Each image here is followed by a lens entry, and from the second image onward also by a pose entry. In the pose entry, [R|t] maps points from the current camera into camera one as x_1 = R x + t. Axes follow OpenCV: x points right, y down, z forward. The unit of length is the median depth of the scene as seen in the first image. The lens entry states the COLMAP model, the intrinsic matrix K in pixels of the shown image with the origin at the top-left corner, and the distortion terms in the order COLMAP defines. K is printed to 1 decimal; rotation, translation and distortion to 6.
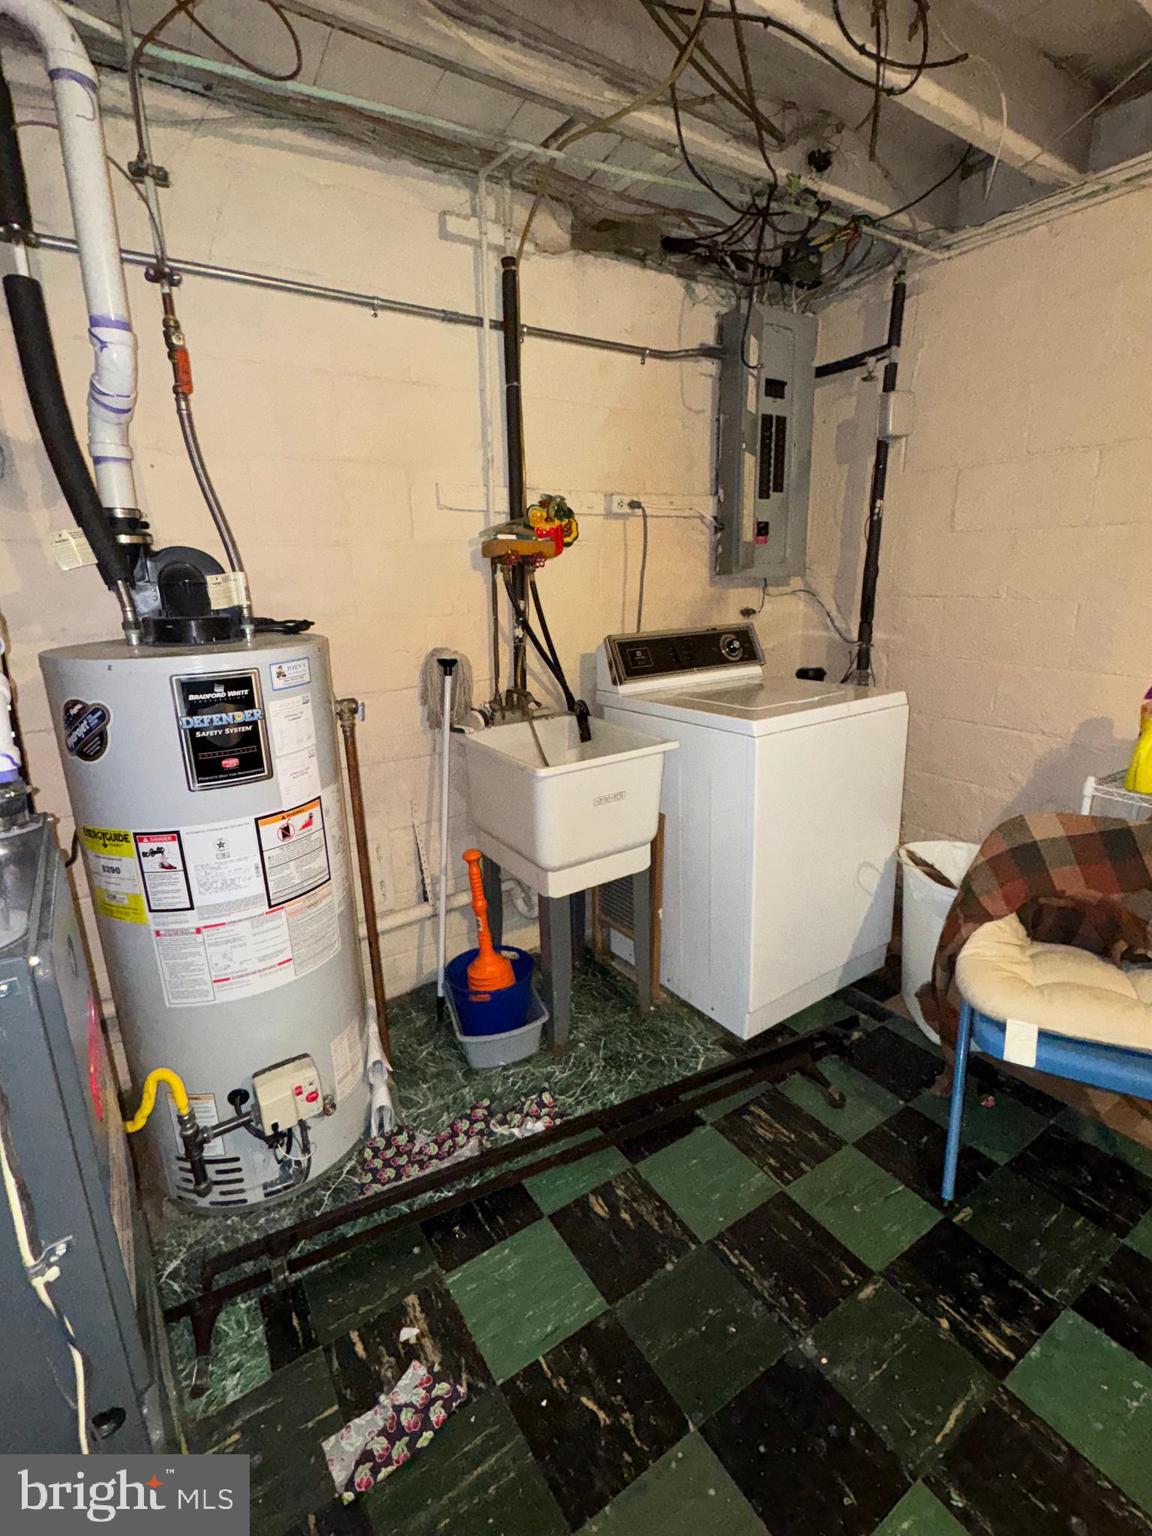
lens RADIAL K [[705.3, 0, 576.9], [0, 705.3, 763.9], [0, 0, 1]] dist [-0.002810, -0.000869]
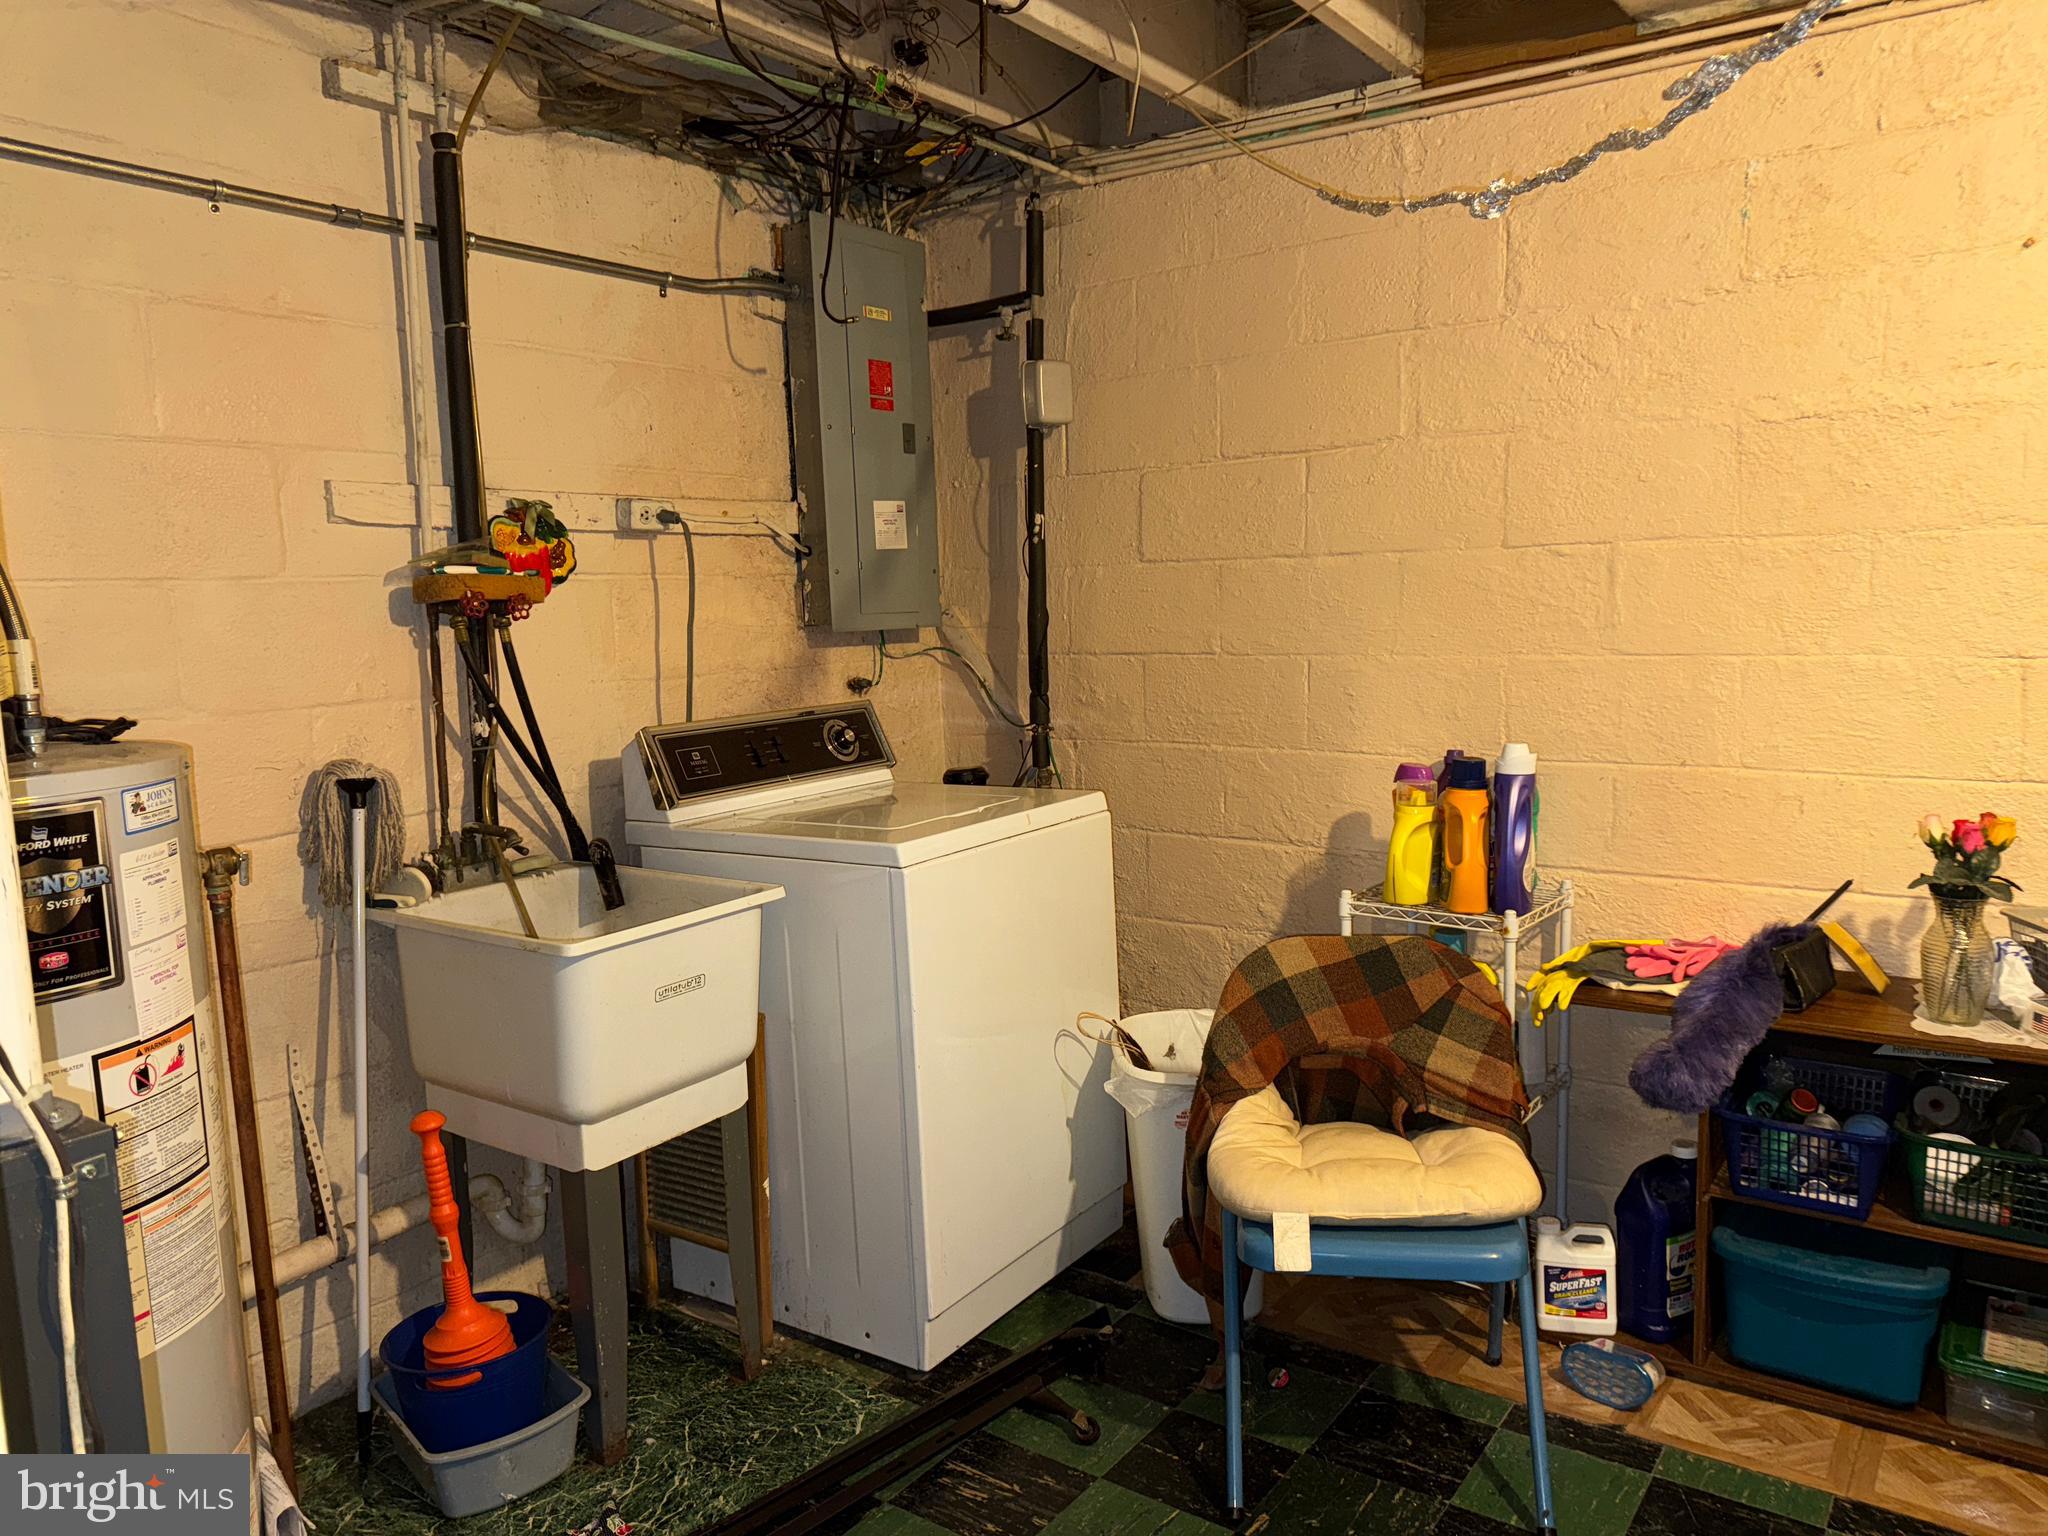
lens RADIAL K [[1445.4, 0, 1013.1], [0, 1445.4, 785.1], [0, 0, 1]] dist [0.046798, -0.061559]
pose [[0.933999, -0.051841, 0.353494, -0.116586], [0.101684, 0.987069, -0.123912, 0.059030], [-0.342499, 0.151679, 0.927193, -0.285382]]
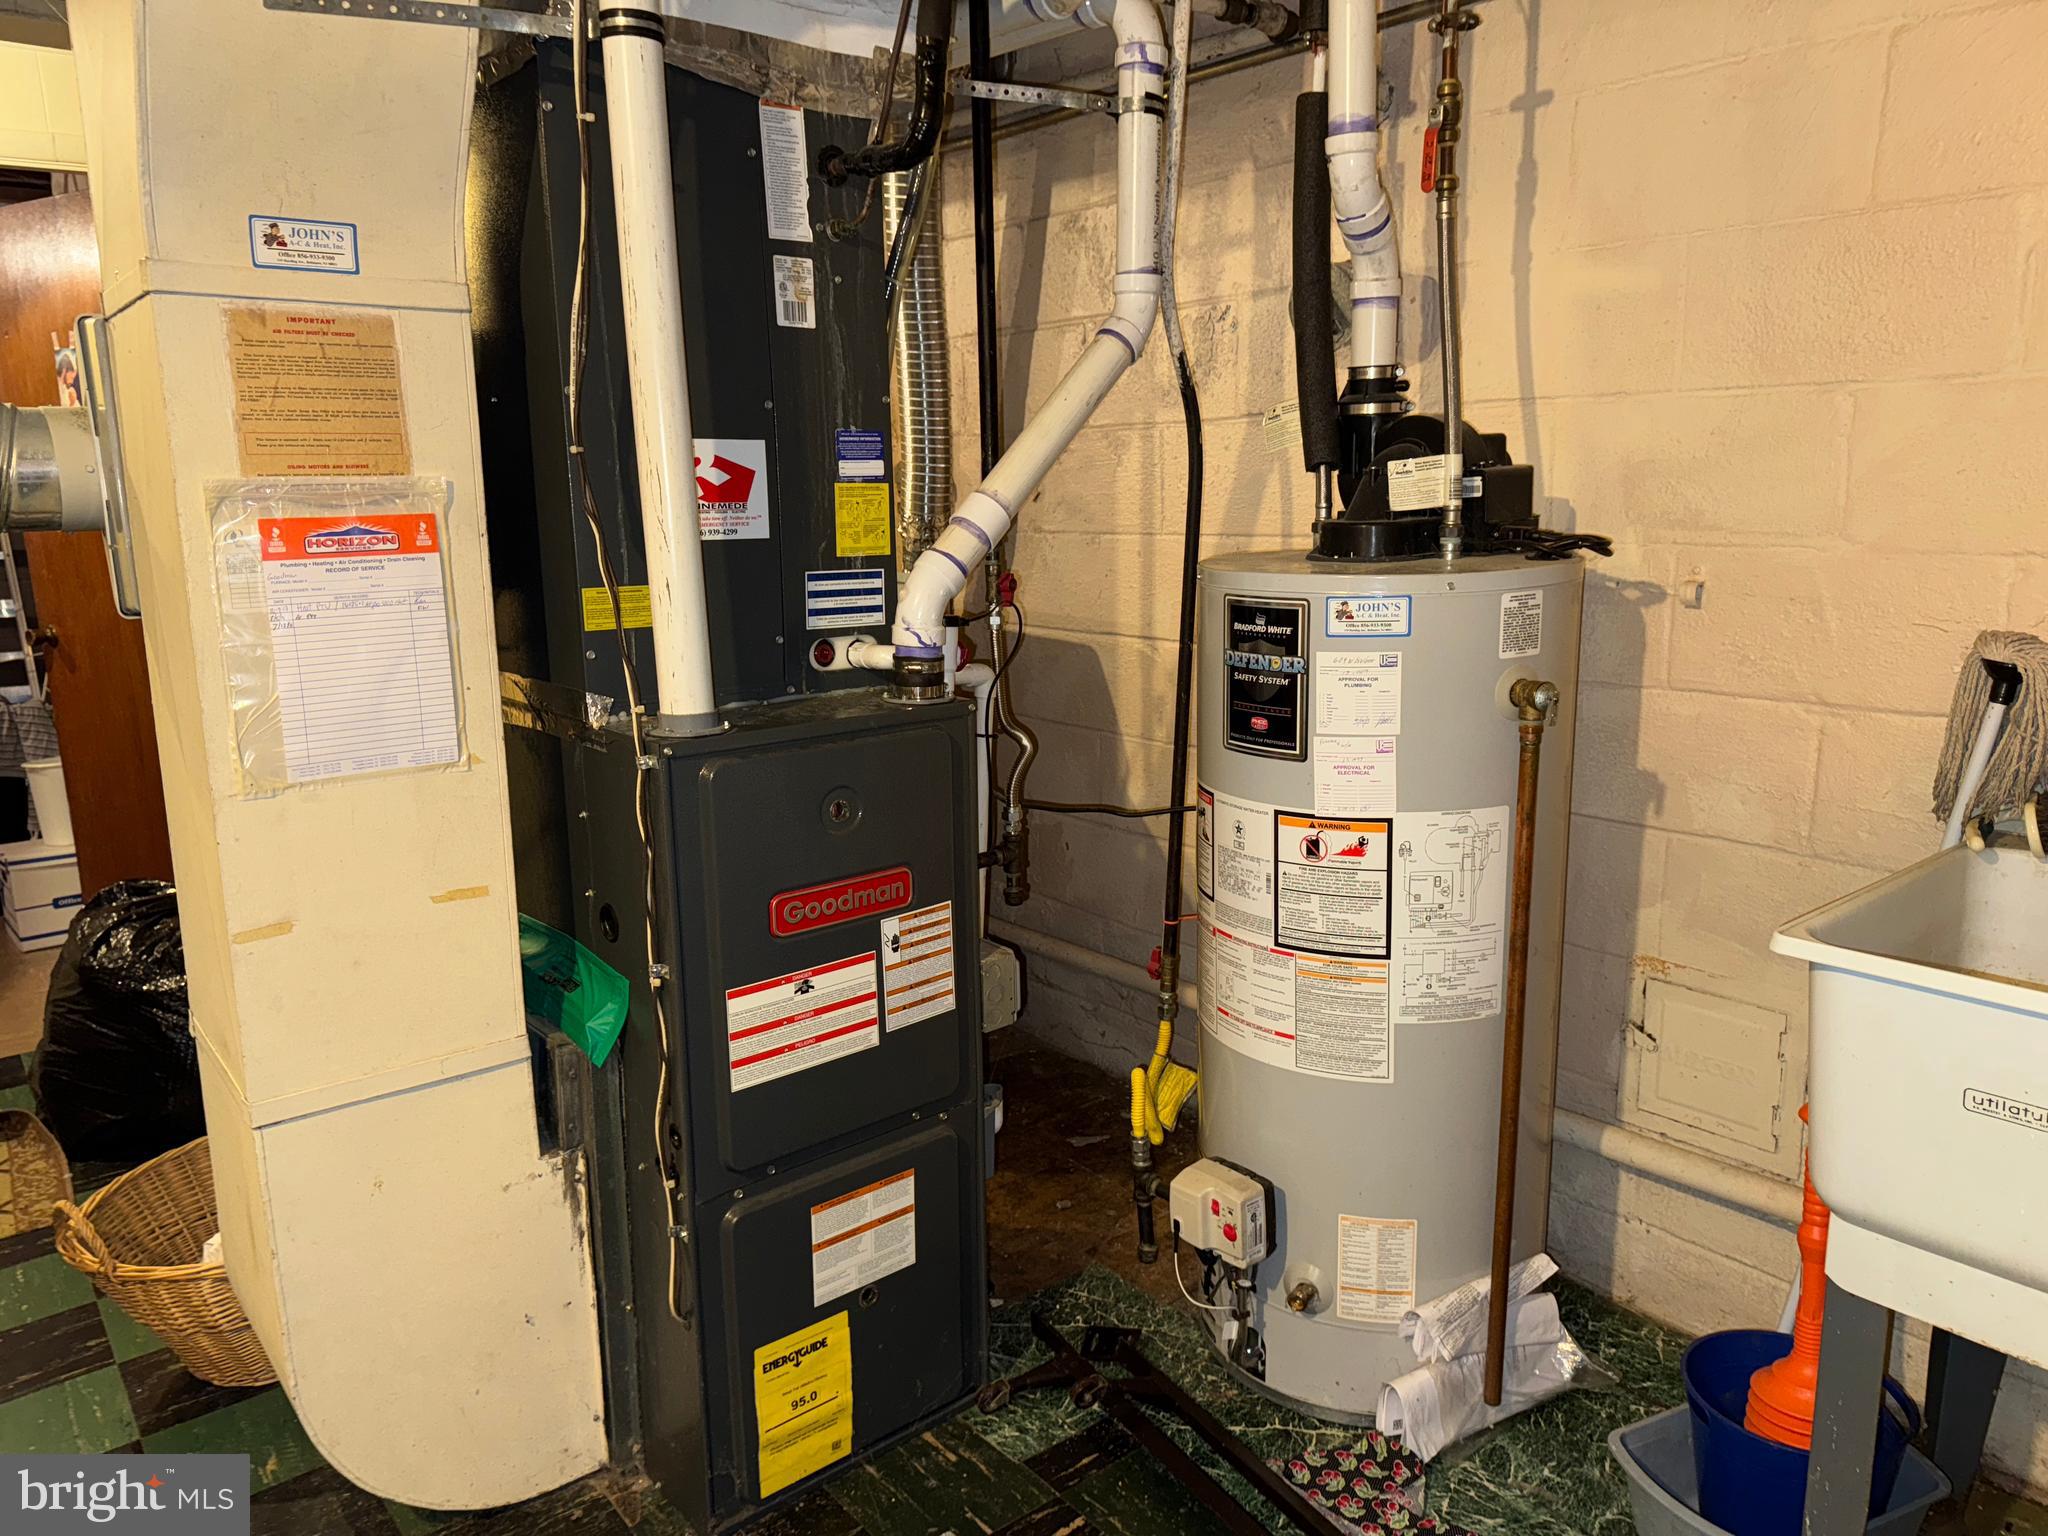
lens RADIAL K [[1445.4, 0, 970.4], [0, 1445.4, 742.4], [0, 0, 1]] dist [0.046798, -0.061559]
pose [[0.067888, 0.209599, -0.975428, 0.649234], [-0.237337, 0.953010, 0.188264, -0.132201], [0.969052, 0.218724, 0.114444, 0.377154]]
